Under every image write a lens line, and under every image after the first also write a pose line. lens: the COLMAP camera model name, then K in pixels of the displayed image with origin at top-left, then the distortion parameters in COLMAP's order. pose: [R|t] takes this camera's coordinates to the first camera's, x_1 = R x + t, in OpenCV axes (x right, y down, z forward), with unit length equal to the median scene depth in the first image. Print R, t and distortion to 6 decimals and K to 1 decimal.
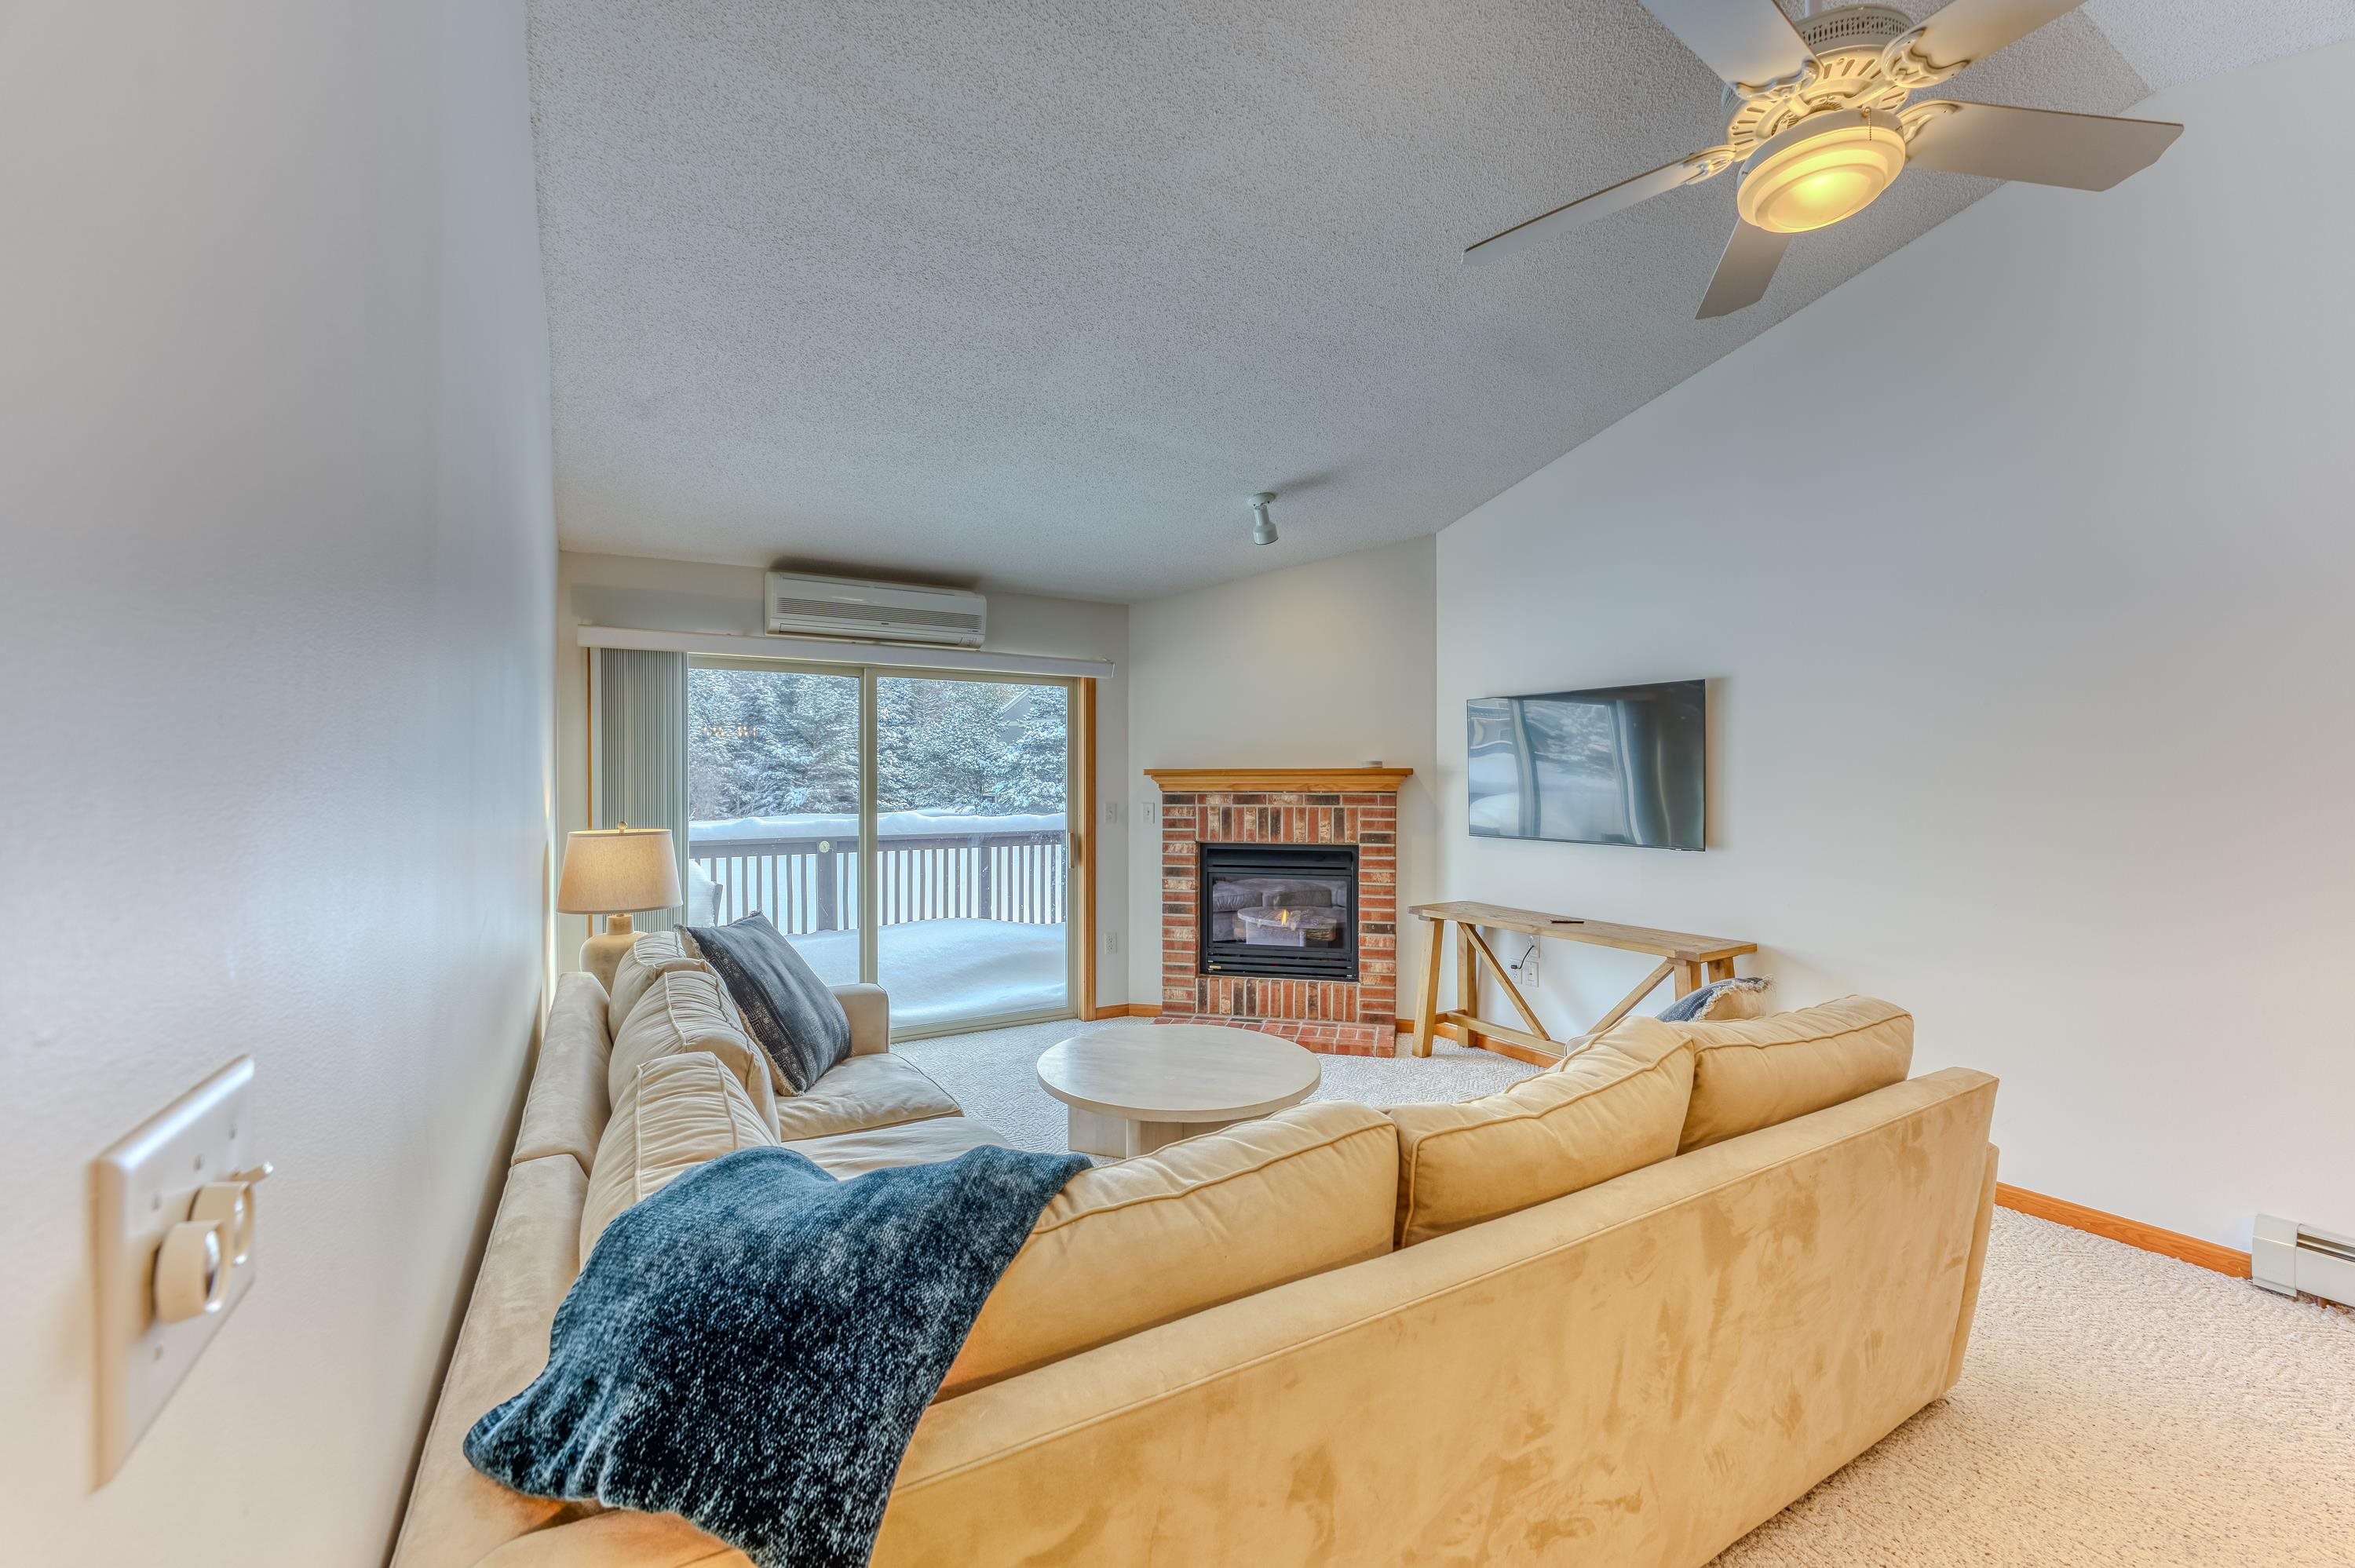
lens RADIAL K [[943.0, 0, 1177.5], [0, 943.0, 784.0], [0, 0, 1]] dist [-0.001386, -0.000025]
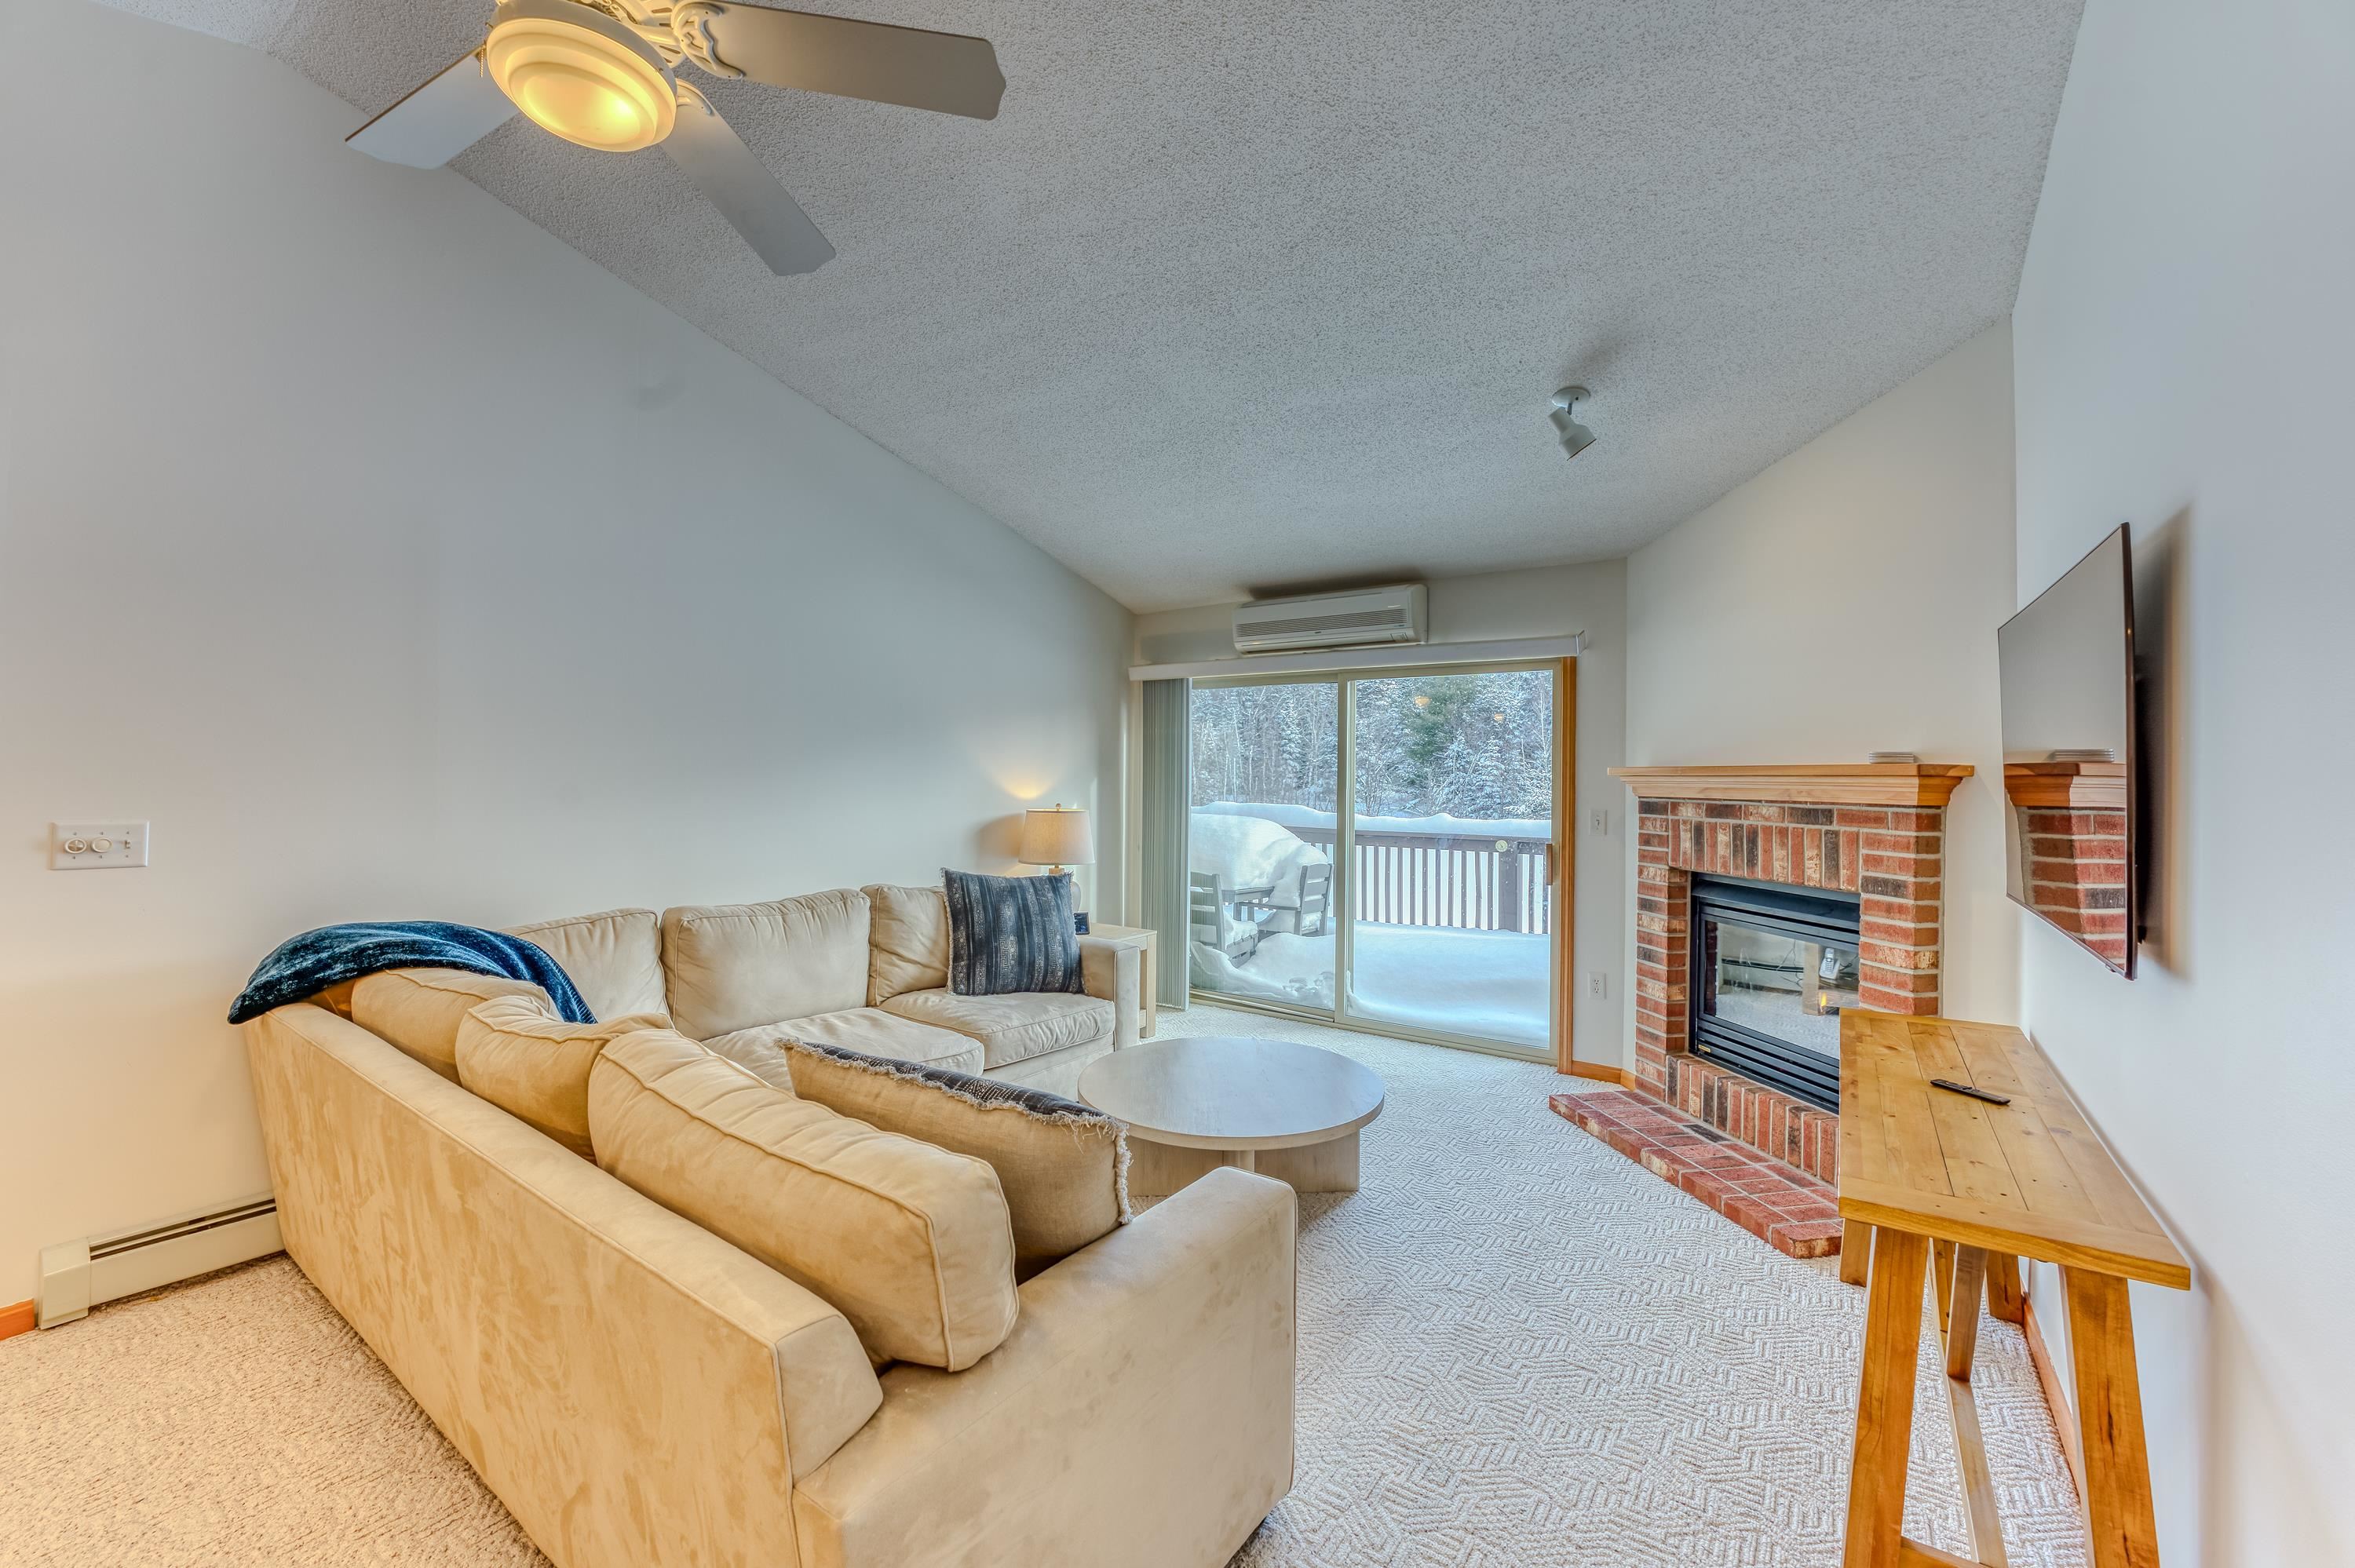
lens RADIAL K [[966.6, 0, 1171.7], [0, 966.6, 761.6], [0, 0, 1]] dist [-0.016512, 0.000205]
pose [[0.401265, -0.007031, -0.915935, 0.553720], [-0.017958, 0.999718, -0.015541, -0.001567], [0.915786, 0.022684, 0.401026, 0.354768]]
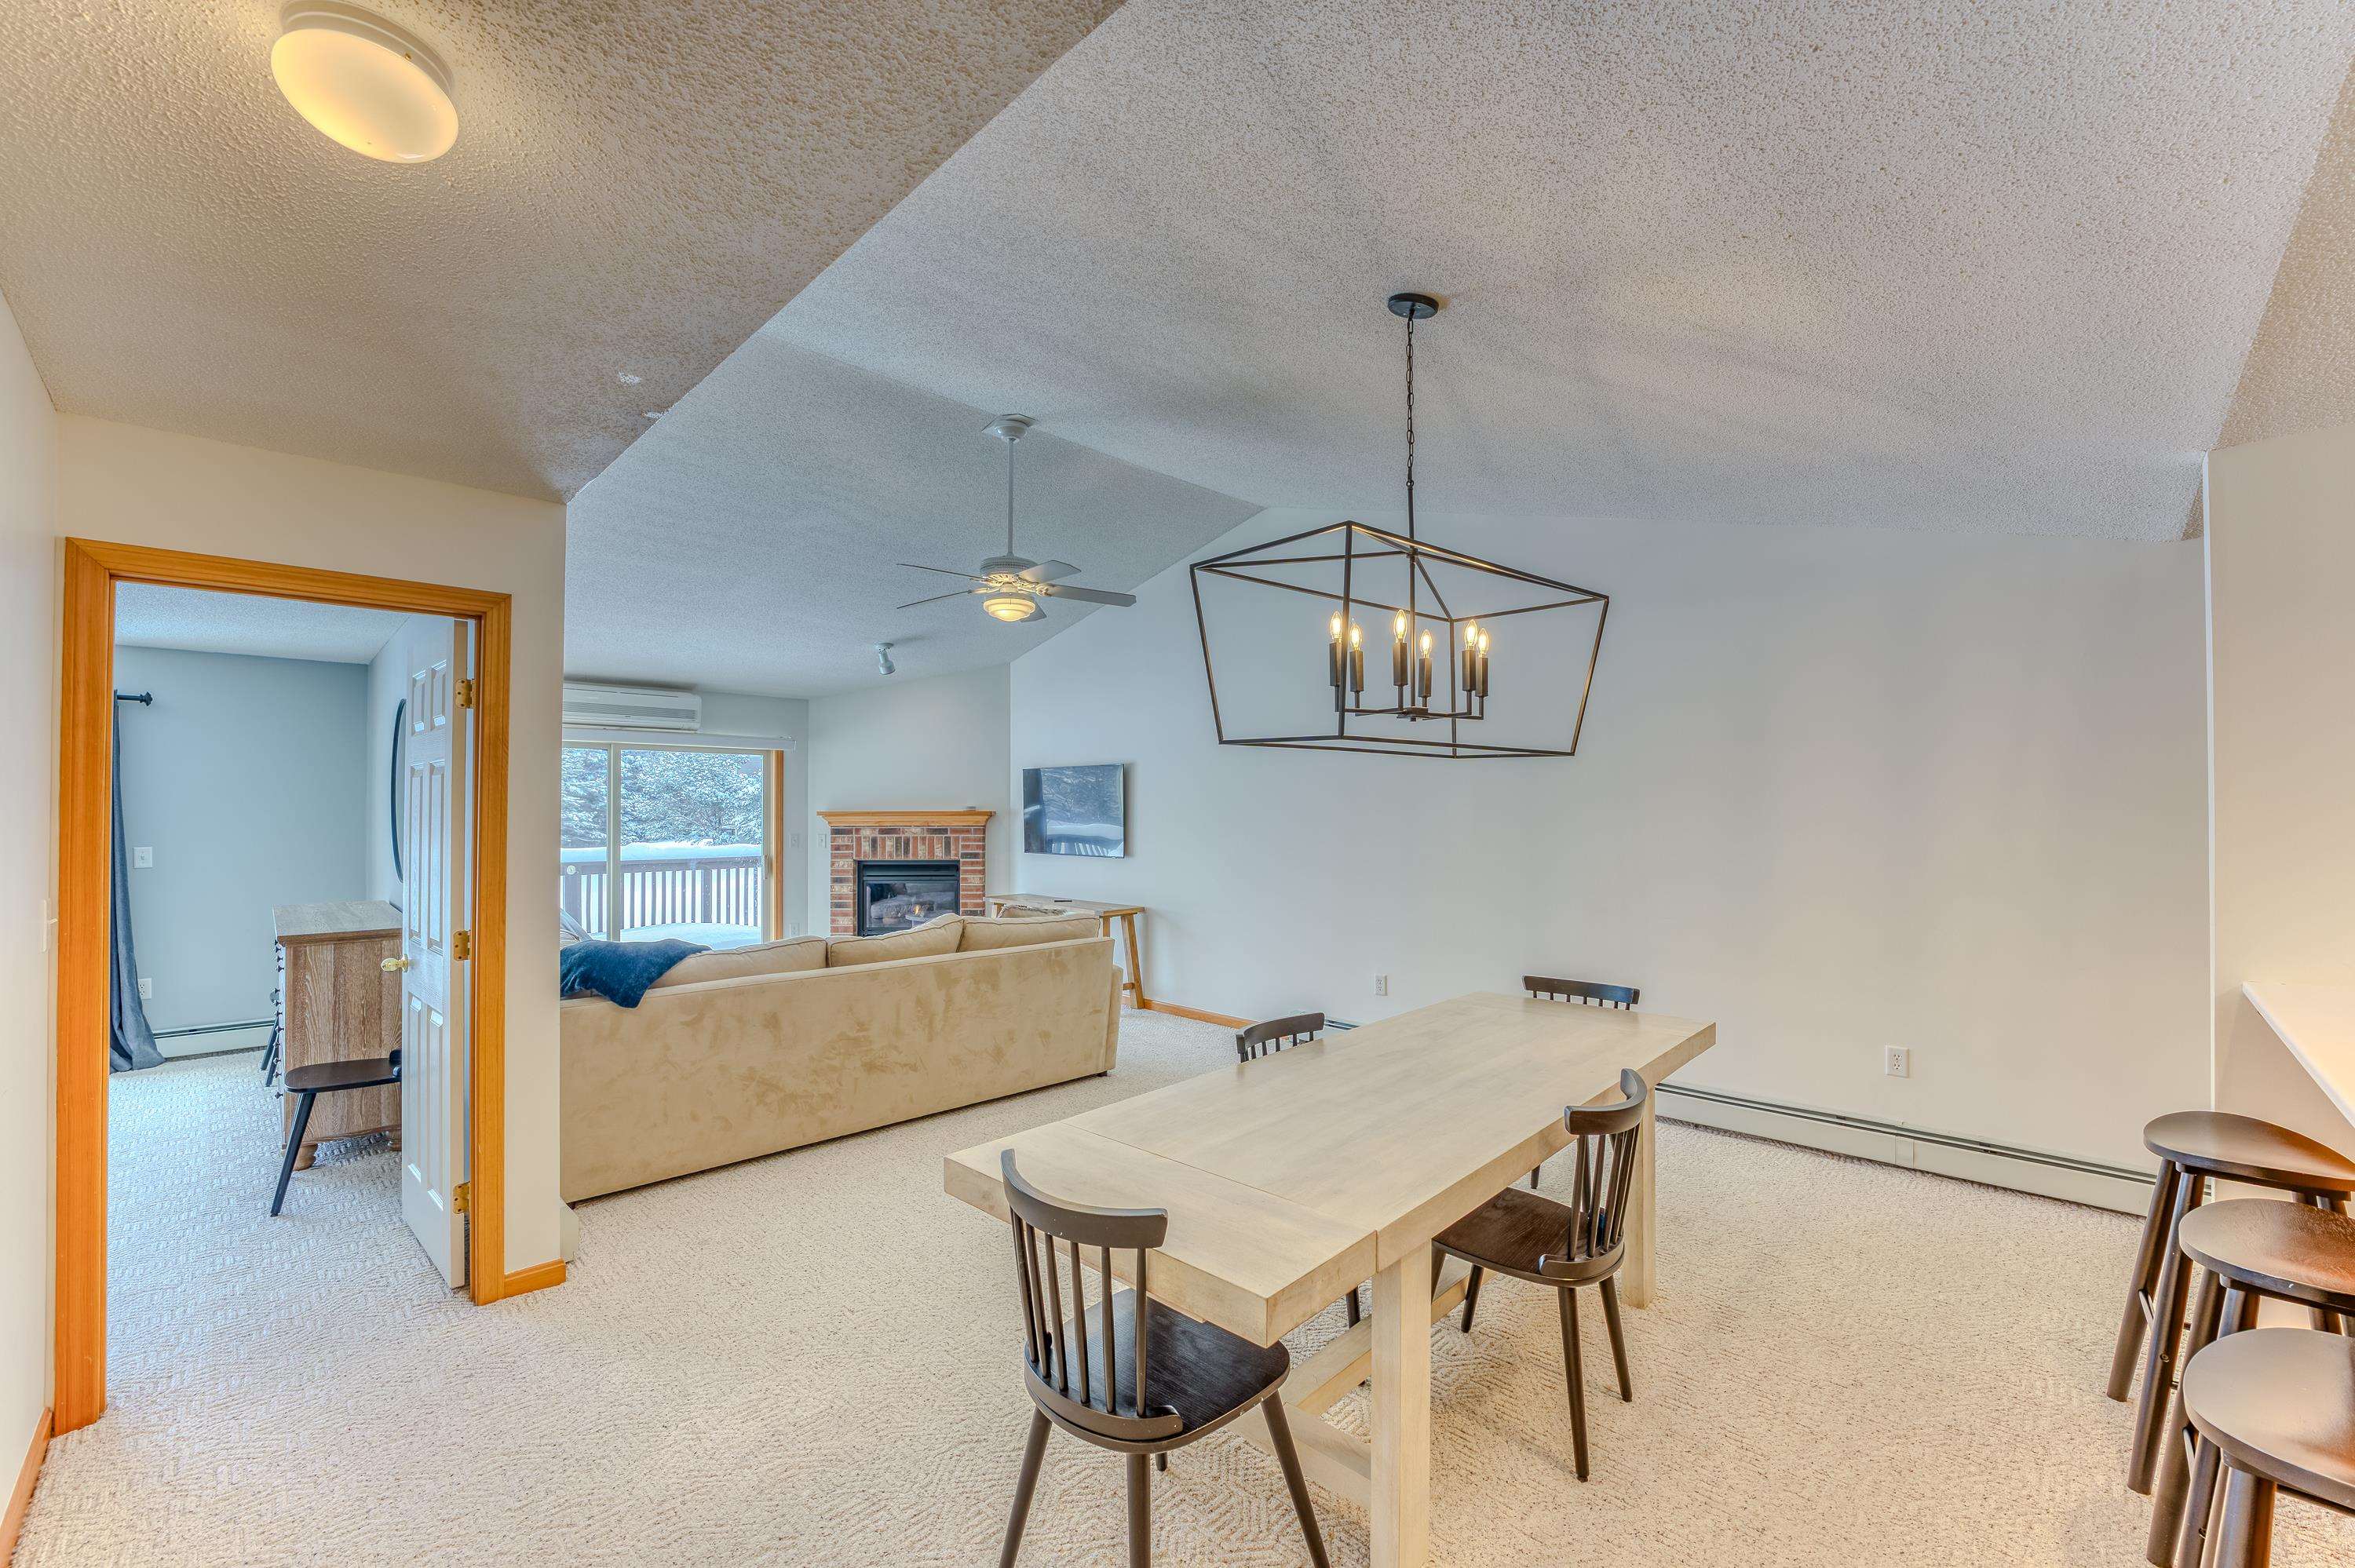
lens RADIAL K [[965.5, 0, 1181.9], [0, 965.5, 792.8], [0, 0, 1]] dist [-0.015102, -0.000080]
pose [[0.971842, 0.001723, 0.235629, 0.168110], [0.003390, 0.999768, -0.021291, -0.011078], [-0.235611, 0.021490, 0.971610, -0.622442]]
